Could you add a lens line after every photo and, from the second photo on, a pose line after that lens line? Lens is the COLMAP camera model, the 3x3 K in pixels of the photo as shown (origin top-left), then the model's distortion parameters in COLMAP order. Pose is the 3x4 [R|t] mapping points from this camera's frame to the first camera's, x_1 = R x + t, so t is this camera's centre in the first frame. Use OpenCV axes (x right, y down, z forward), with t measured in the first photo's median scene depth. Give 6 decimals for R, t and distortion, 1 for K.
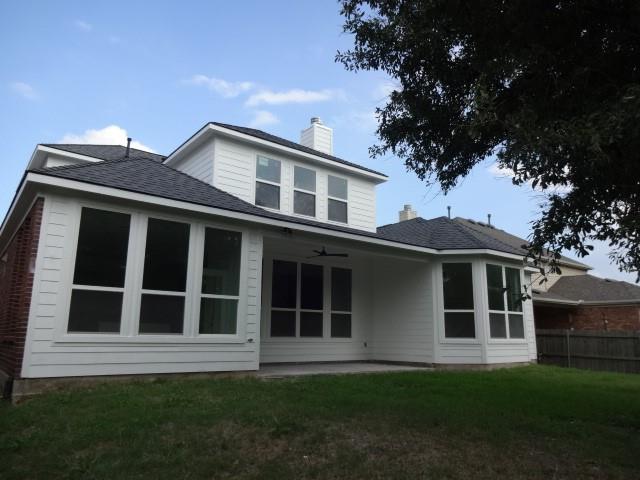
lens RADIAL K [[485.2, 0, 320.0], [0, 485.2, 240.0], [0, 0, 1]] dist [0.000926, -0.001716]
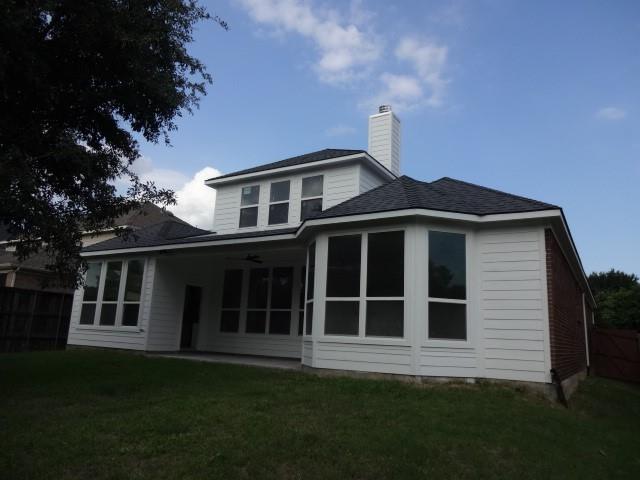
lens RADIAL K [[462.4, 0, 320.0], [0, 462.4, 240.0], [0, 0, 1]] dist [-0.041074, 0.002450]
pose [[0.361821, -0.187510, -0.913195, 1.000086], [0.147372, 0.978750, -0.142580, 0.155359], [0.920525, -0.082991, 0.381766, 0.711698]]
